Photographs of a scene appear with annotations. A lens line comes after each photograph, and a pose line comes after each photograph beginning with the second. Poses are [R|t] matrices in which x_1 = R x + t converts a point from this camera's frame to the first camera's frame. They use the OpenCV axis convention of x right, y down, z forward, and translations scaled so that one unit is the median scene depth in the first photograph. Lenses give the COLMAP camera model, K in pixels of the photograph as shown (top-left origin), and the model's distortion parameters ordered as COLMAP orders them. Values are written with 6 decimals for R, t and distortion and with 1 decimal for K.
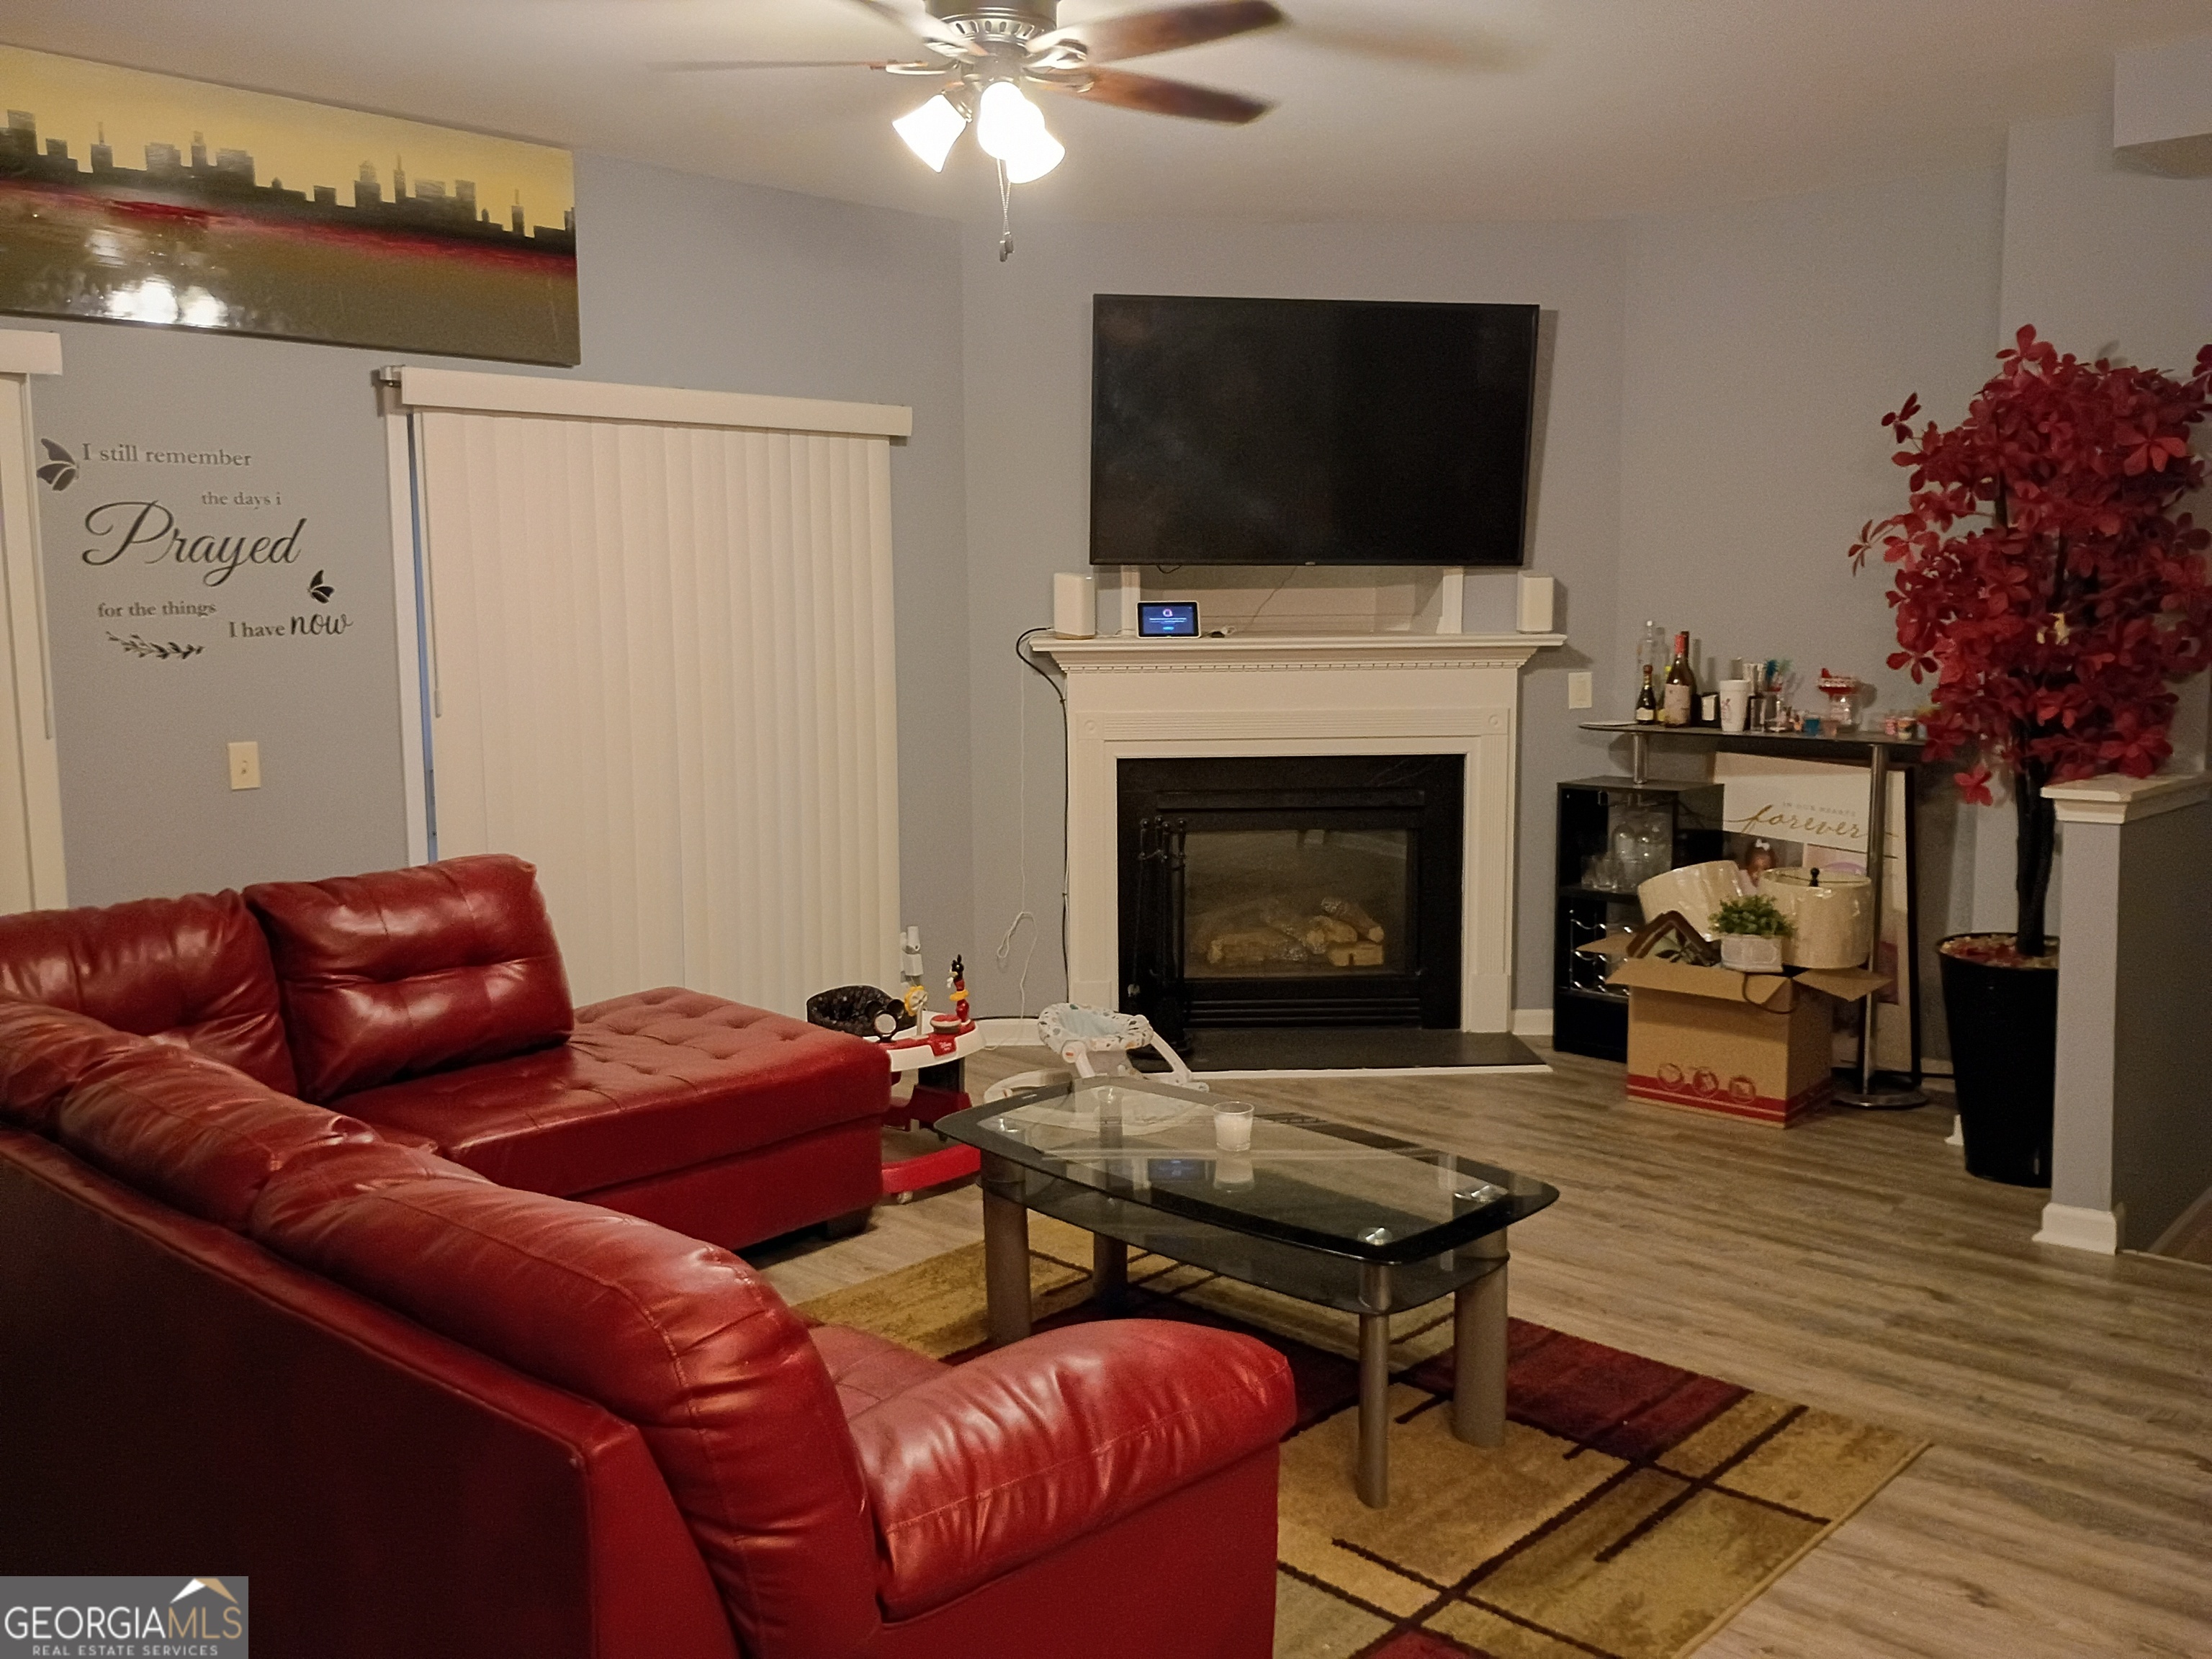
lens RADIAL K [[1912.3, 0, 1091.9], [0, 1912.3, 807.1], [0, 0, 1]] dist [0.029750, -0.047233]
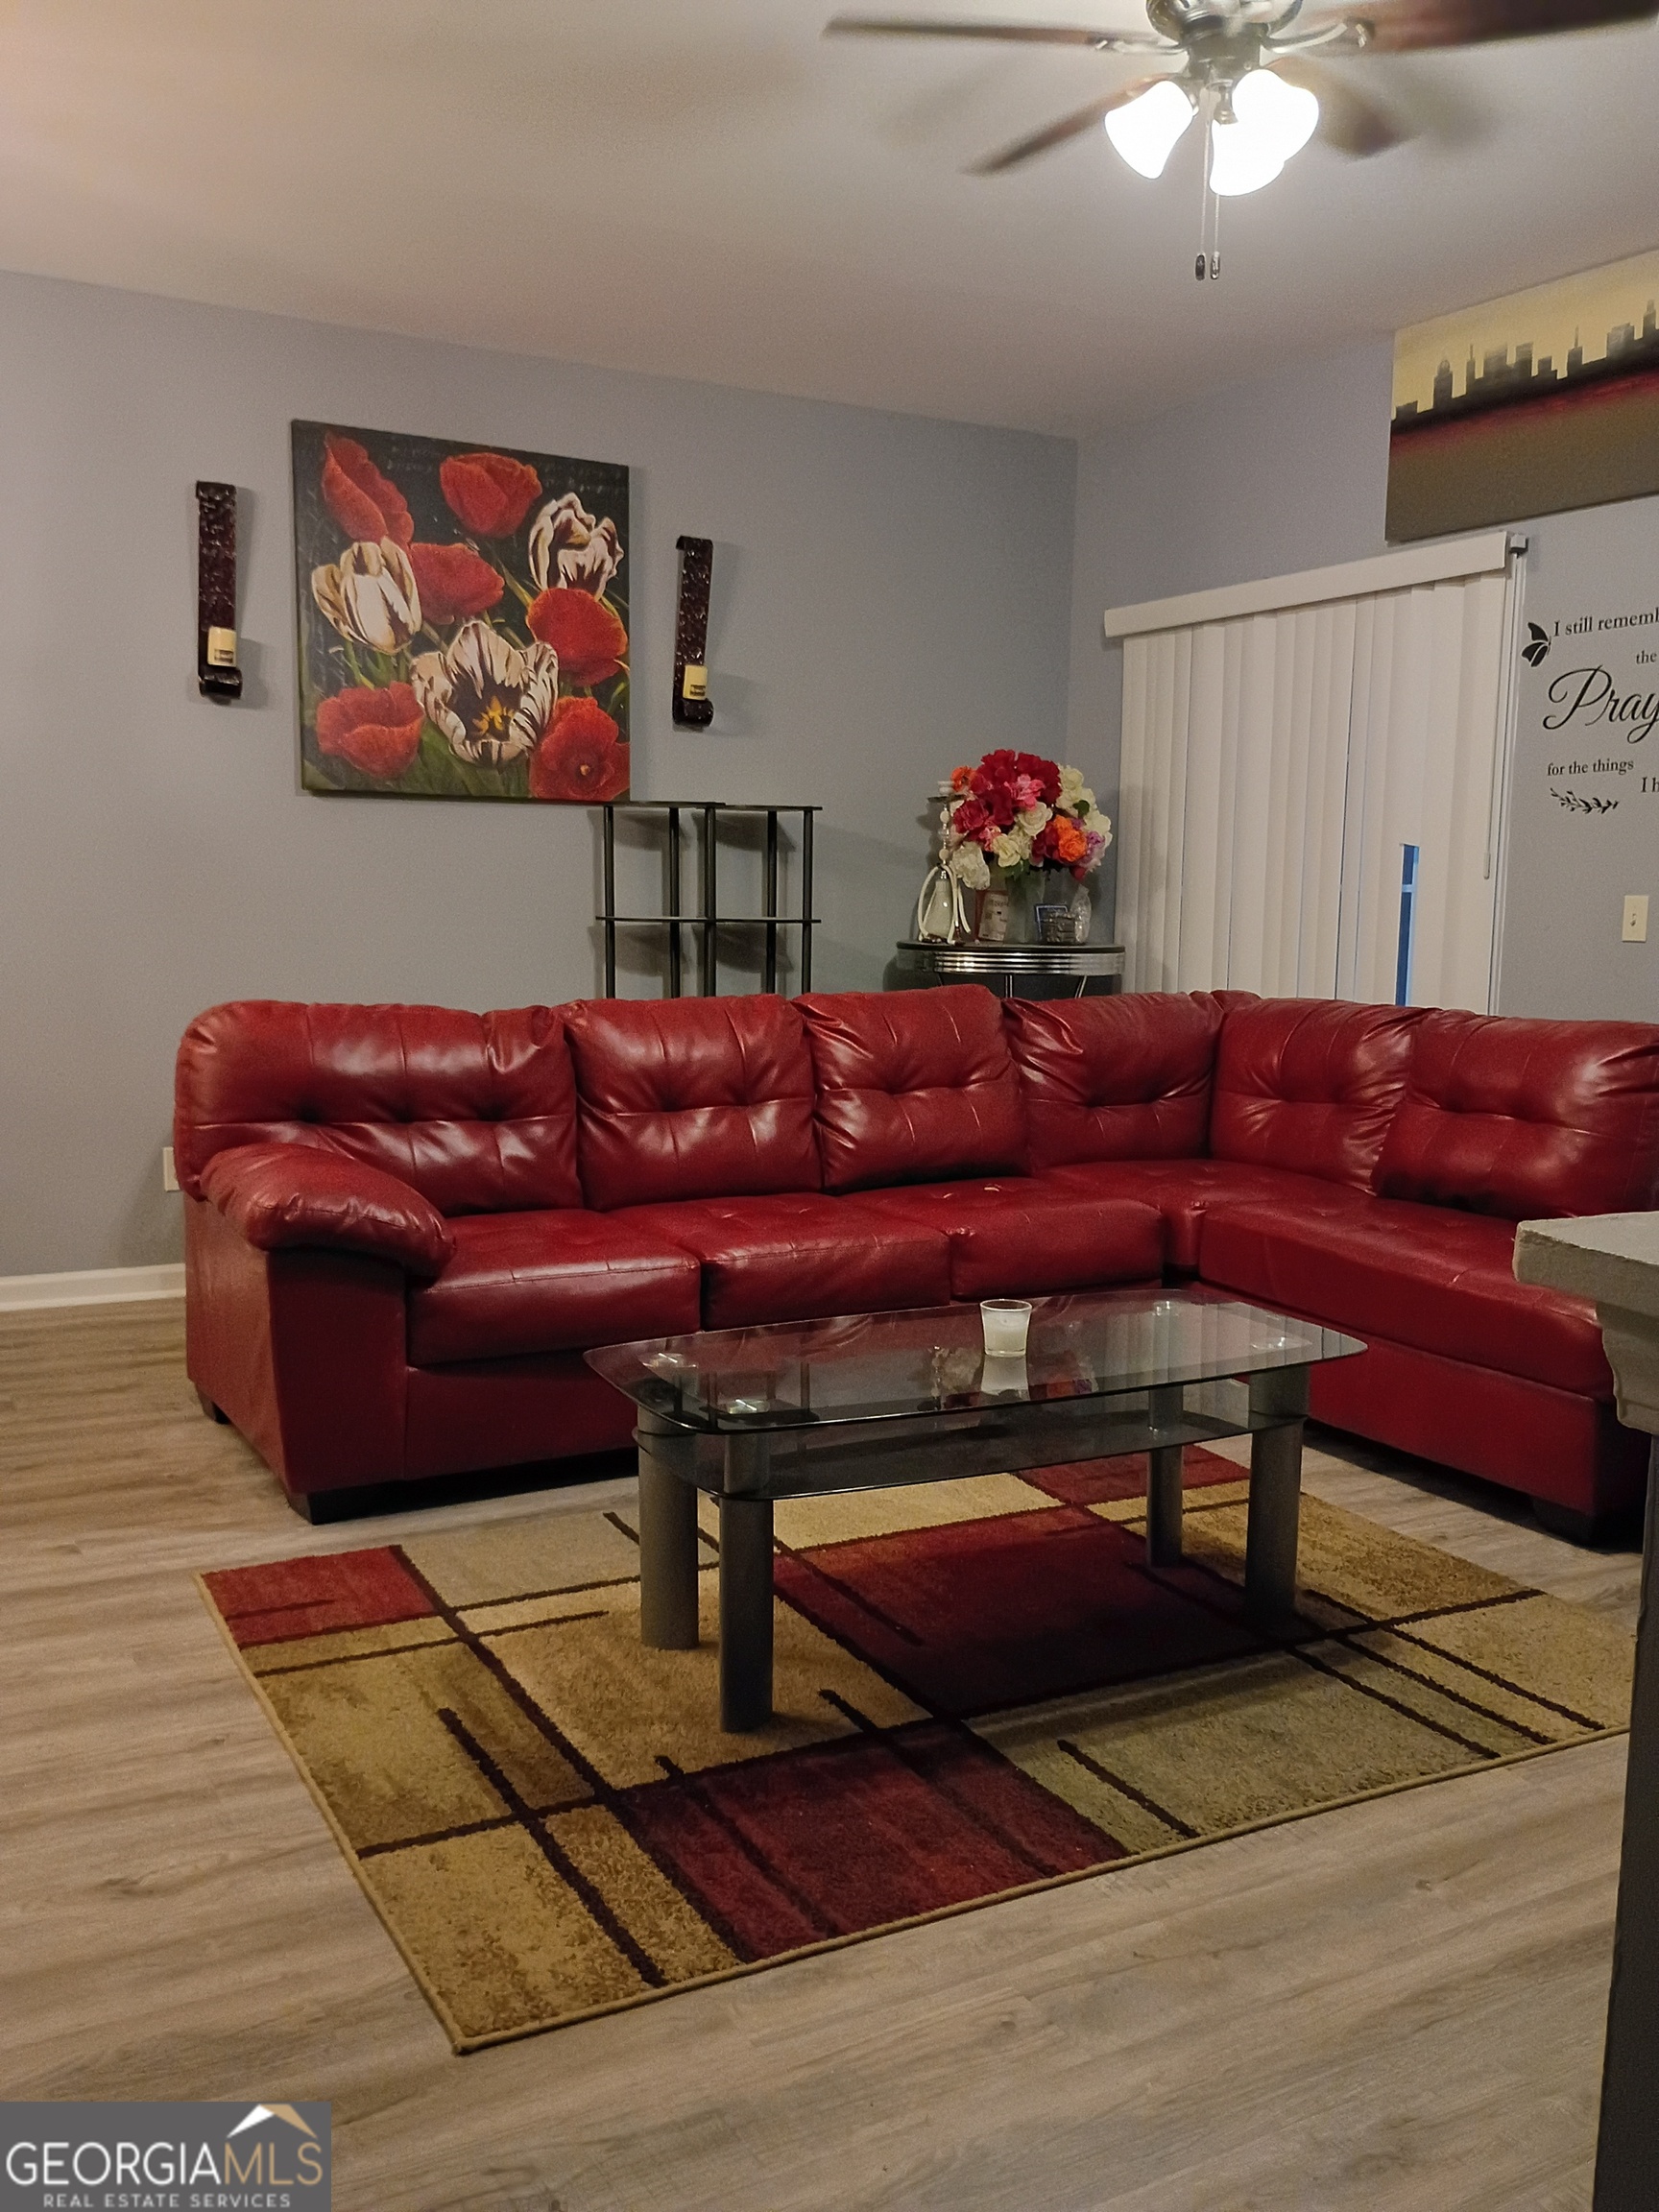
lens RADIAL K [[1912.3, 0, 827.0], [0, 1912.3, 1120.5], [0, 0, 1]] dist [0.029750, -0.047233]
pose [[-0.309151, 0.121563, -0.943212, 0.725510], [-0.122006, 0.978532, 0.166104, -0.036540], [0.943155, 0.166428, -0.287682, 0.978254]]
